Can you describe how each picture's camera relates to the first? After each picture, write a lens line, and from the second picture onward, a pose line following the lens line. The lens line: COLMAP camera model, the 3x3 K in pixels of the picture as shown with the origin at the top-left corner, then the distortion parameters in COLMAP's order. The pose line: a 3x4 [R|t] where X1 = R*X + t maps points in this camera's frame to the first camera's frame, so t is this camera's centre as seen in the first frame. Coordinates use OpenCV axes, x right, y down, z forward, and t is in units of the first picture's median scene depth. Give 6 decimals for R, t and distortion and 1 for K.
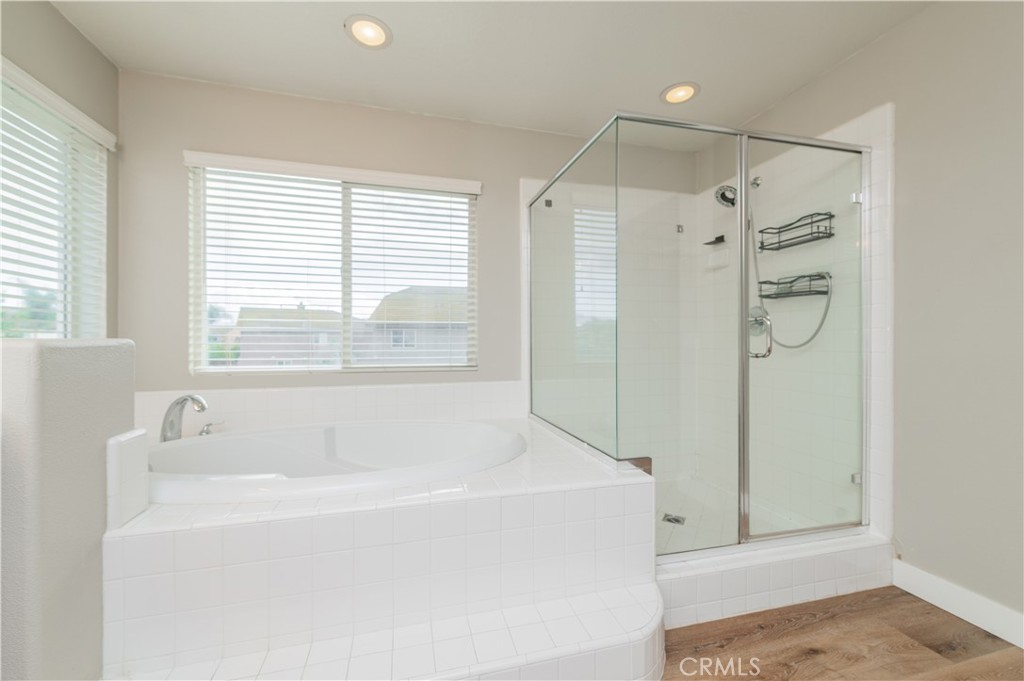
lens RADIAL K [[399.7, 0, 520.4], [0, 399.7, 343.7], [0, 0, 1]] dist [0.009637, -0.003099]
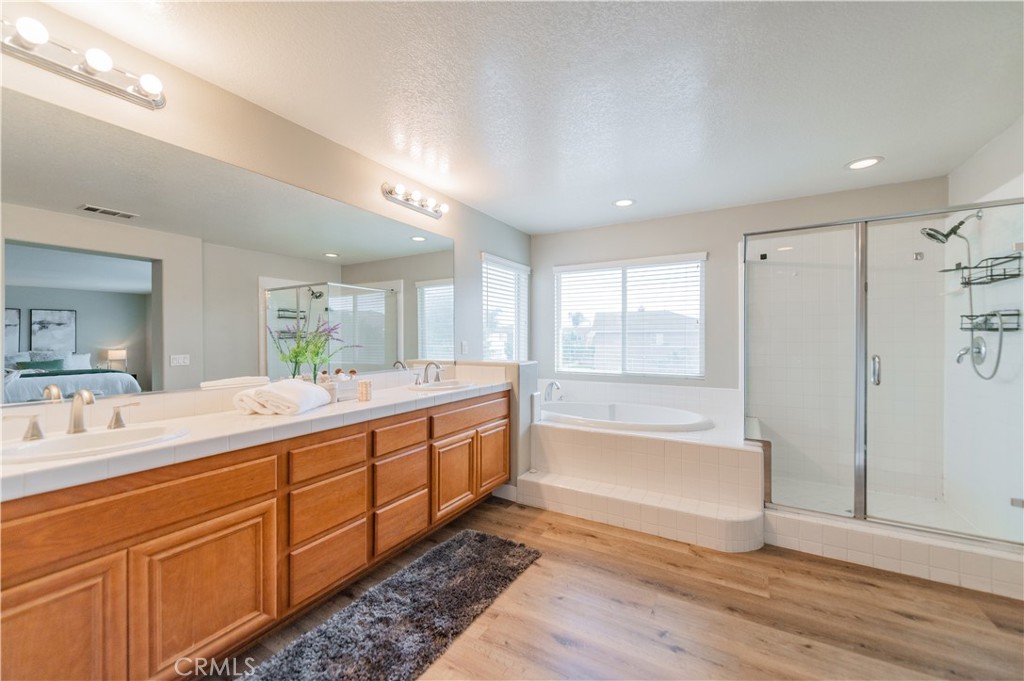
lens RADIAL K [[399.7, 0, 508.7], [0, 399.7, 338.6], [0, 0, 1]] dist [0.009637, -0.003099]
pose [[0.678491, -0.004677, -0.734594, 0.563525], [-0.002180, 0.999963, -0.008380, -0.080371], [0.734605, 0.007287, 0.678455, -0.616114]]
